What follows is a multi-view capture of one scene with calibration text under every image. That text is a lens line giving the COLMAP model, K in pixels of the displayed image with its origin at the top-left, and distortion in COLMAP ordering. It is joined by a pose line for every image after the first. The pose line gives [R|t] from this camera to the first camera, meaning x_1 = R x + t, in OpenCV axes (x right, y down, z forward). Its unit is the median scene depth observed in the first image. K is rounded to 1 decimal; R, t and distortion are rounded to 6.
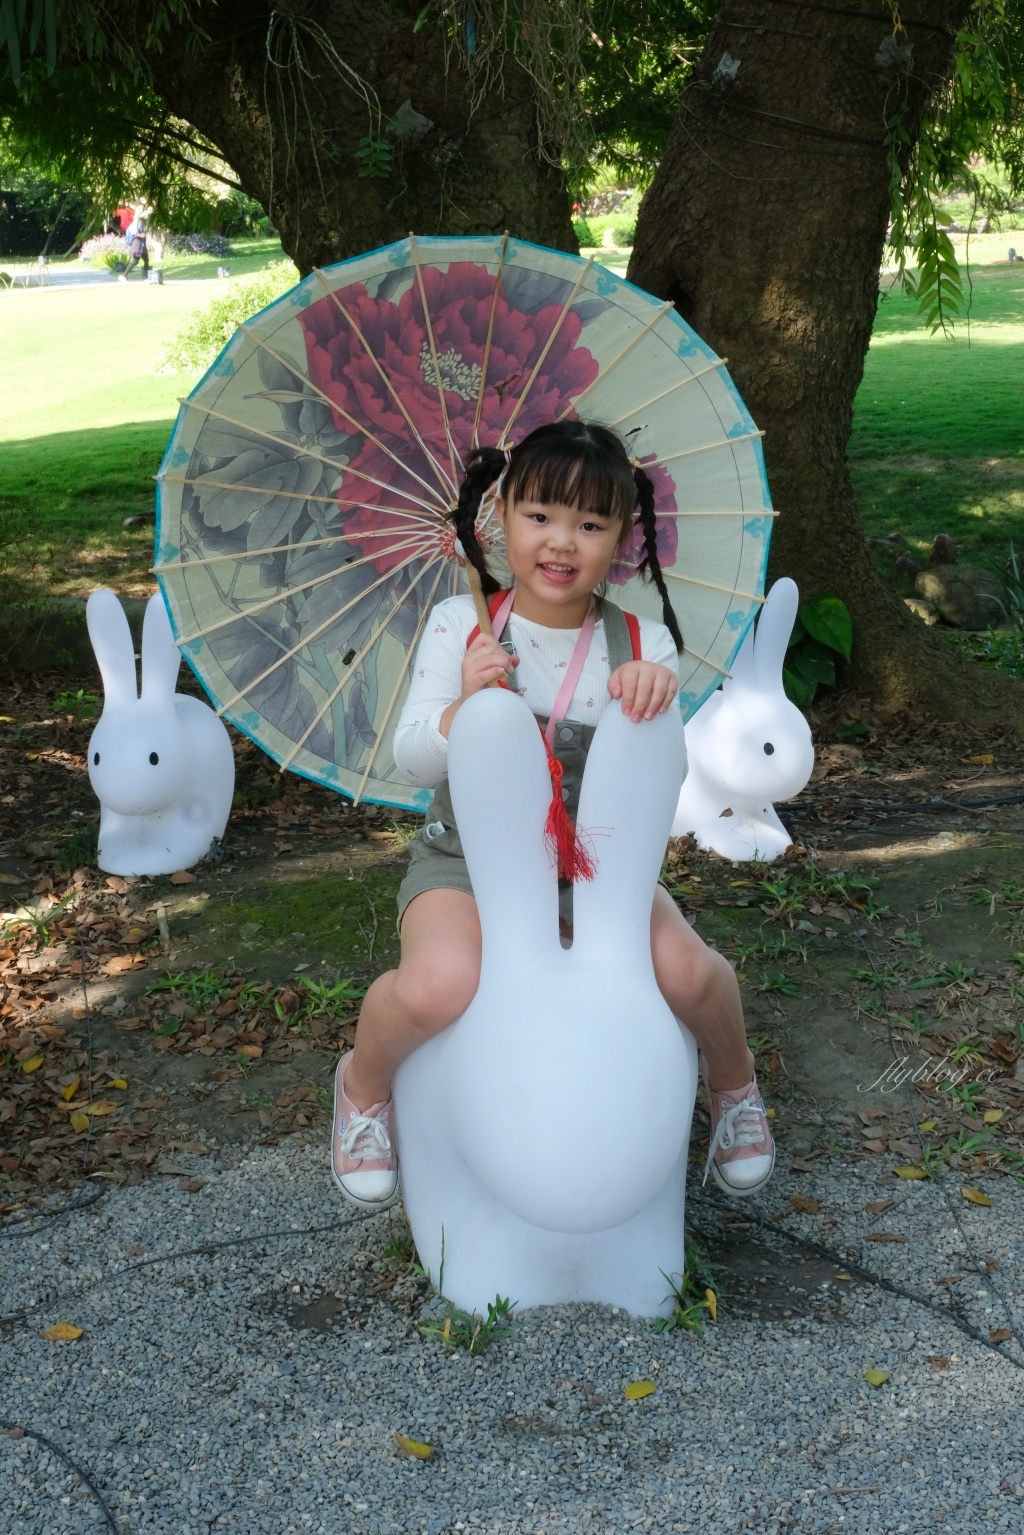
lens RADIAL K [[2482.9, 0, 511.3], [0, 2482.9, 767.1], [0, 0, 1]] dist [-0.042130, 0.000000]
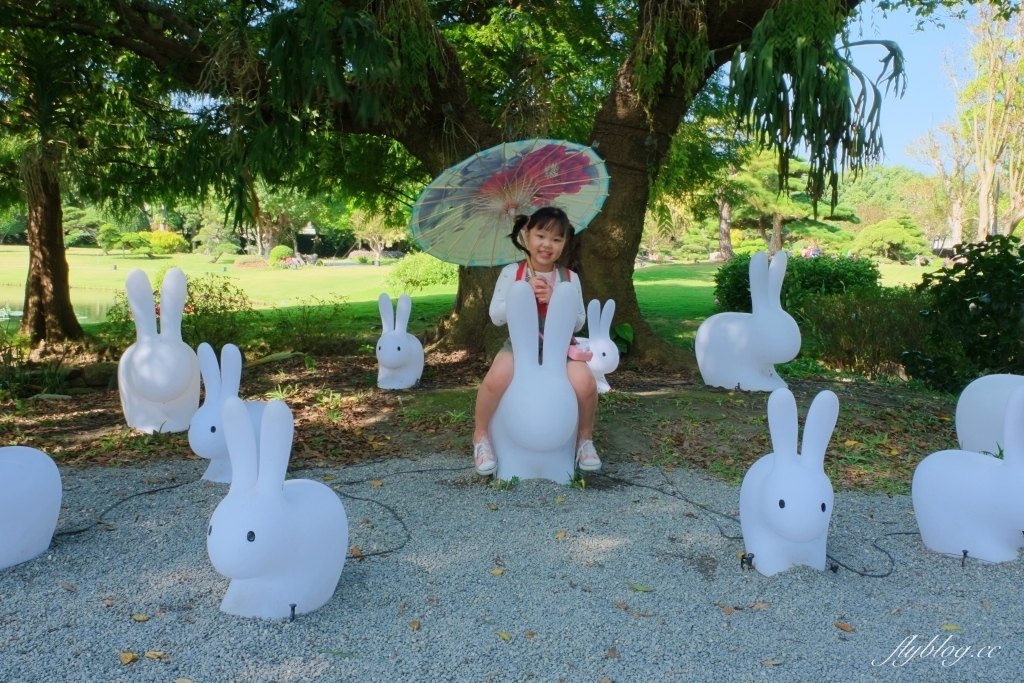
lens RADIAL K [[941.3, 0, 514.9], [0, 941.3, 344.1], [0, 0, 1]] dist [-0.000172, 0.000000]
pose [[0.999360, 0.034883, 0.007927, -0.014452], [-0.033720, 0.992587, -0.116763, 0.127870], [-0.011941, 0.116421, 0.993128, -0.141300]]
